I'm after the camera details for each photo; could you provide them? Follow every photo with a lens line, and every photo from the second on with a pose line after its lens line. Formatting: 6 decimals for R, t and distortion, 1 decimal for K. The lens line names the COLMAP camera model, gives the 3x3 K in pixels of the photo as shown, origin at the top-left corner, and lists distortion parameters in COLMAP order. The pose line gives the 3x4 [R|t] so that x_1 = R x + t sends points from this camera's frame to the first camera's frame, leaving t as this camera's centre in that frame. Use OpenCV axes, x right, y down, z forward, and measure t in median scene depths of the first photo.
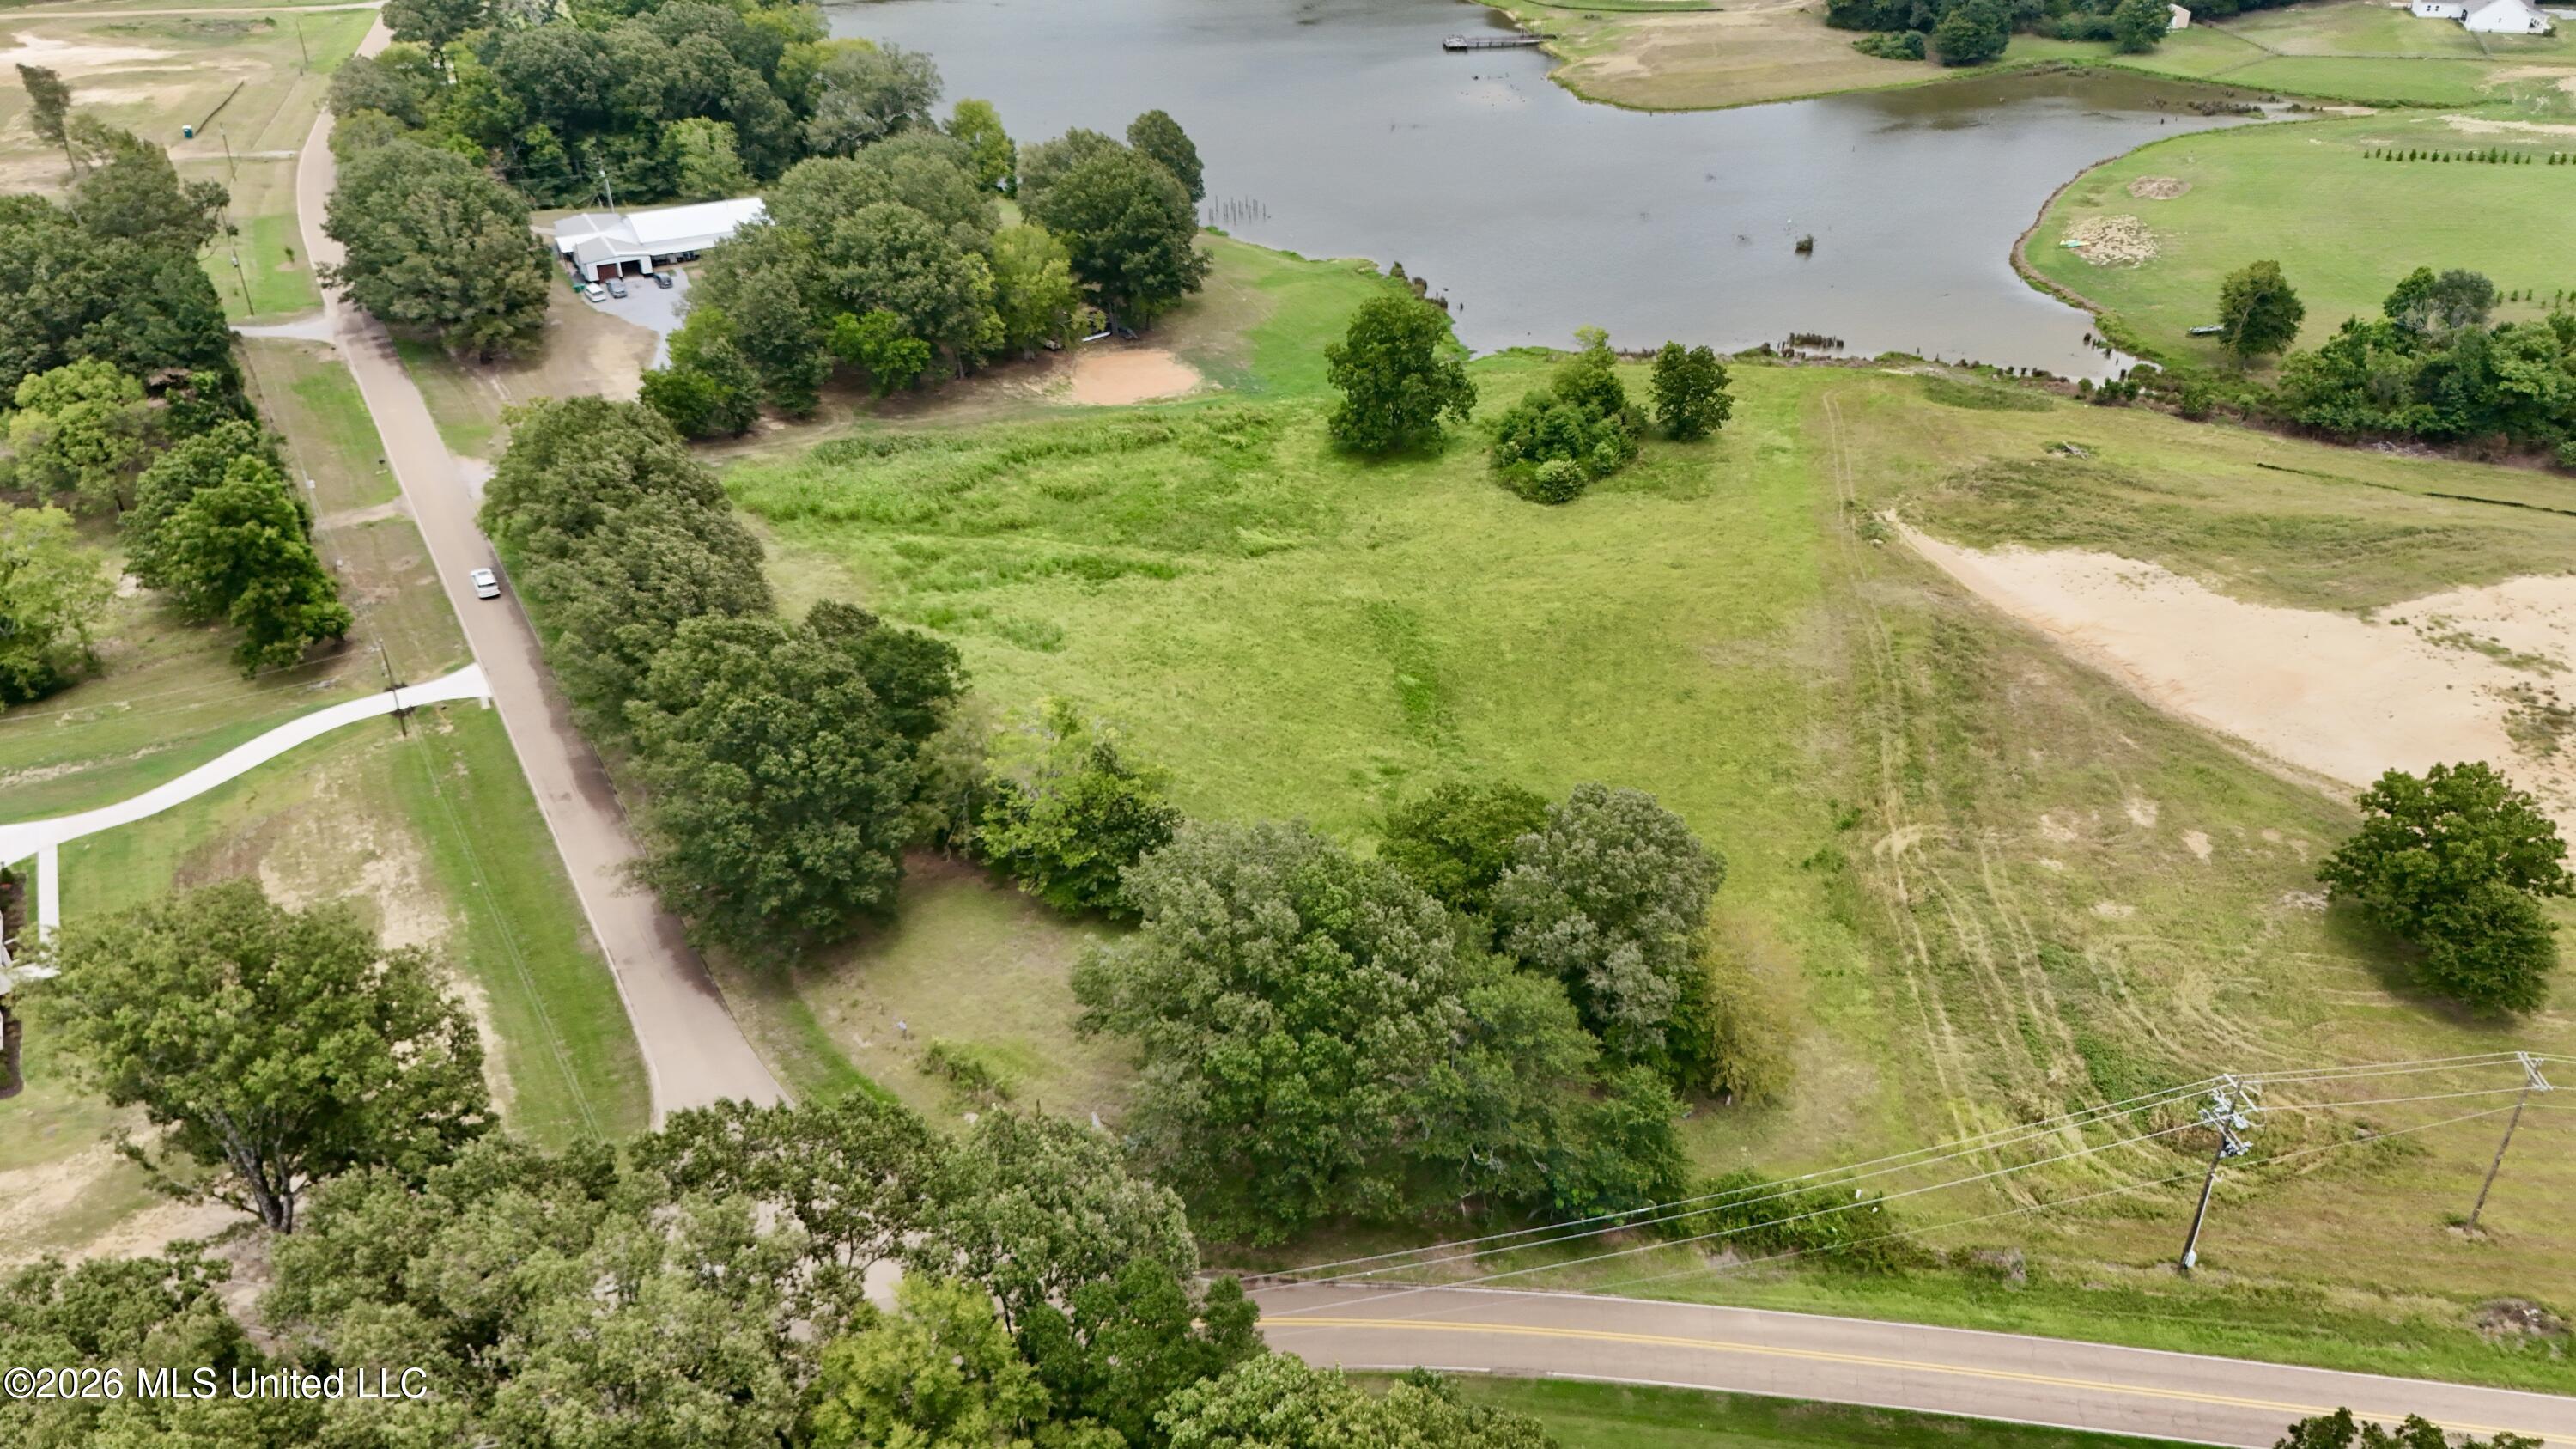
lens RADIAL K [[1916.5, 0, 1288.0], [0, 1916.5, 724.5], [0, 0, 1]] dist [0.027827, -0.002164]
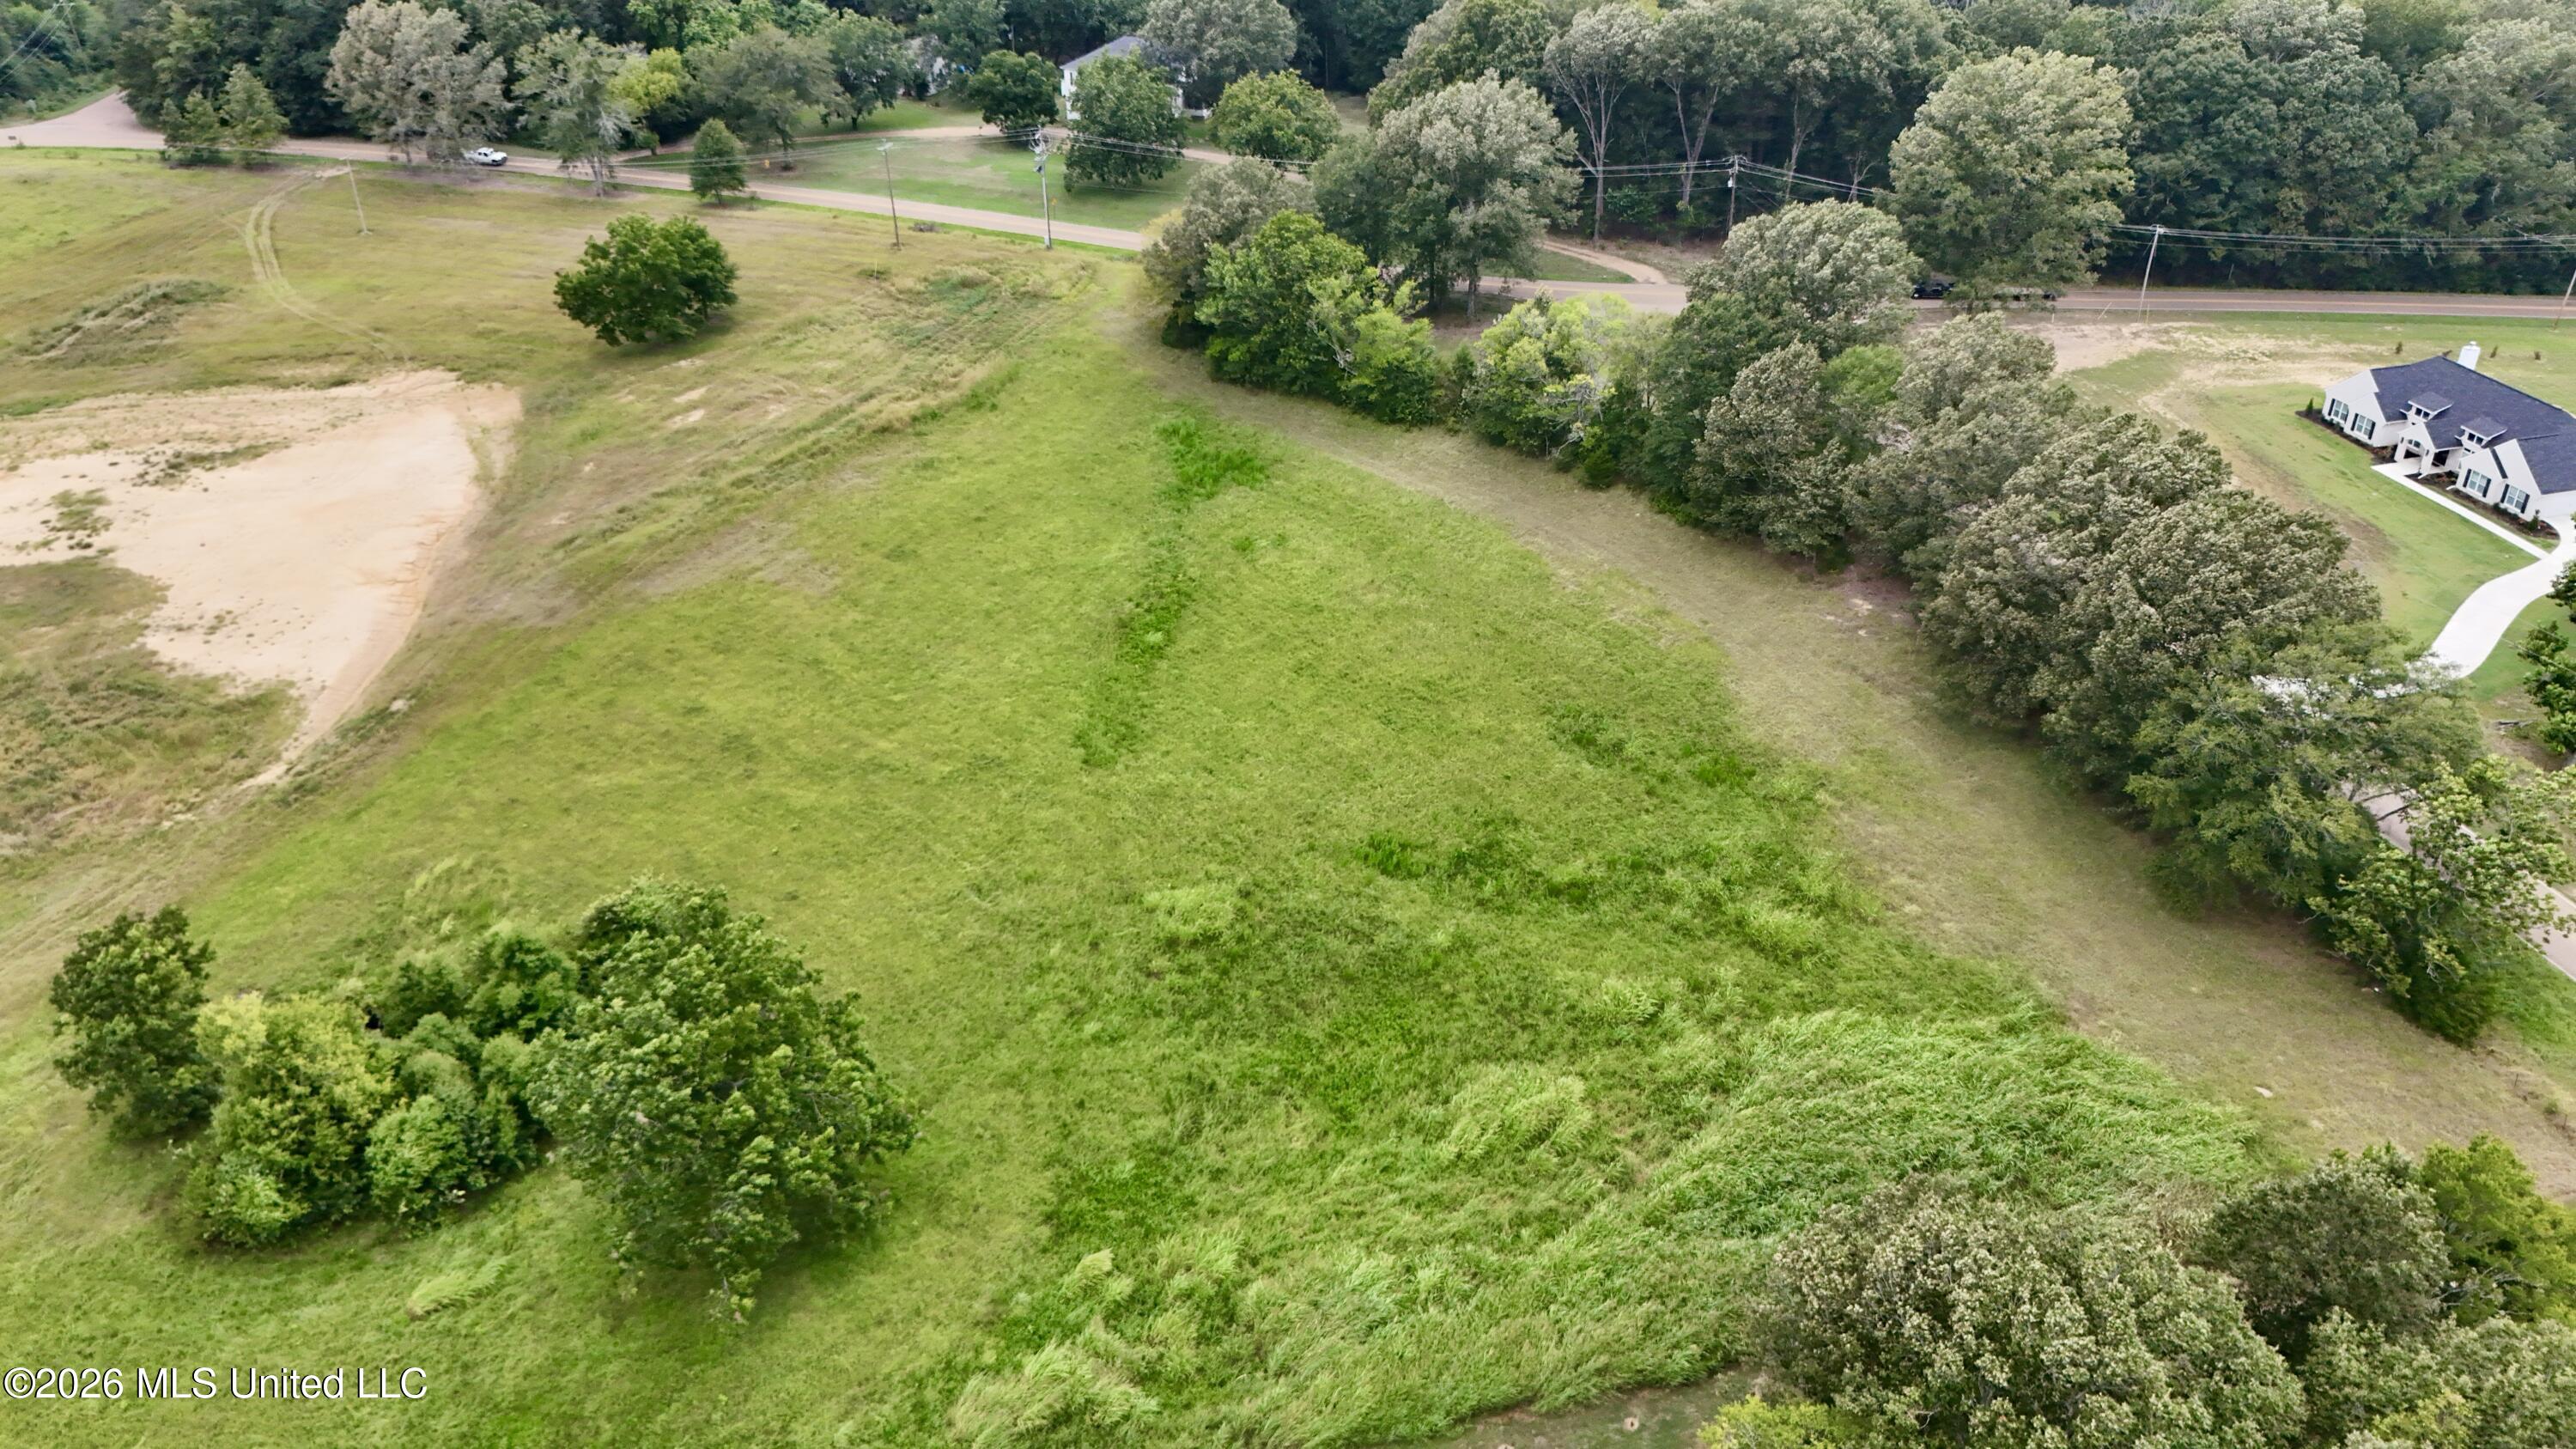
lens RADIAL K [[1855.4, 0, 1298.5], [0, 1855.4, 768.7], [0, 0, 1]] dist [0.062912, -0.076106]
pose [[-0.967500, -0.122591, 0.221167, -0.135625], [0.141238, 0.463508, 0.874764, -0.510437], [-0.209751, 0.877572, -0.431129, 0.992840]]
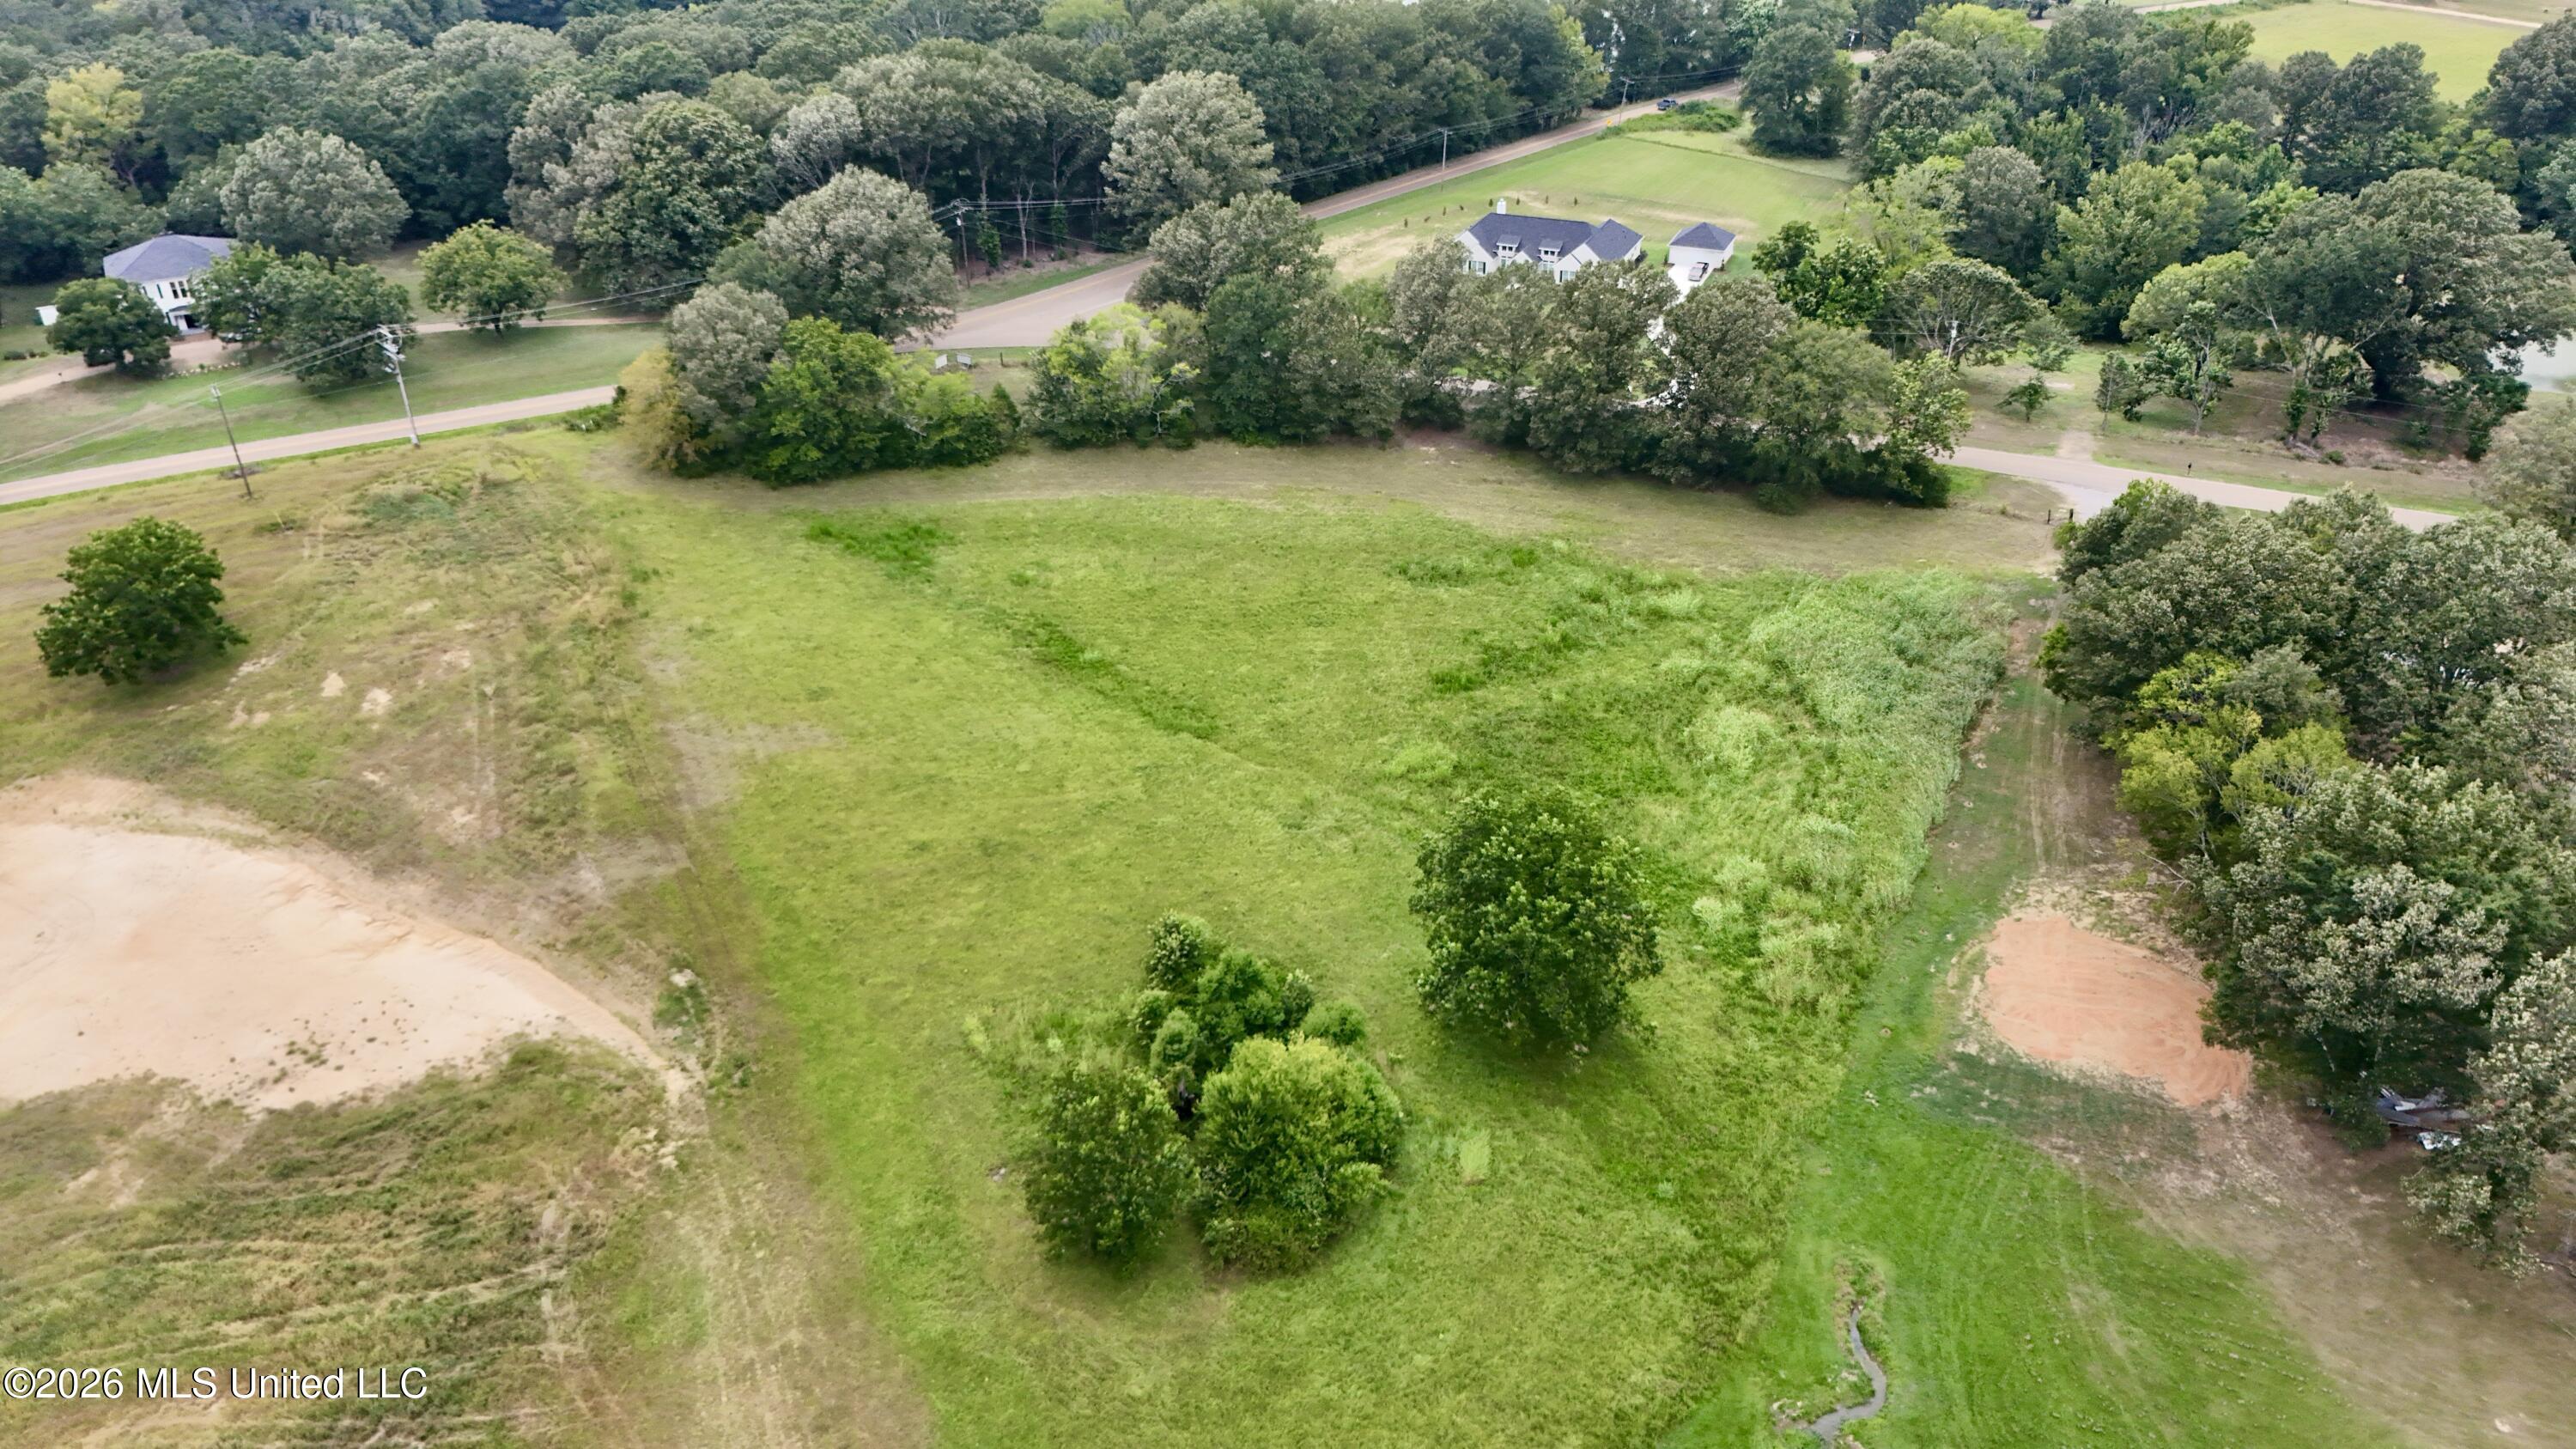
lens RADIAL K [[1855.4, 0, 1298.5], [0, 1855.4, 768.7], [0, 0, 1]] dist [0.062912, -0.076106]
pose [[-0.800595, 0.333039, -0.498129, 0.347632], [-0.289913, 0.512246, 0.808427, -0.588507], [0.524403, 0.791637, -0.313549, 1.006856]]
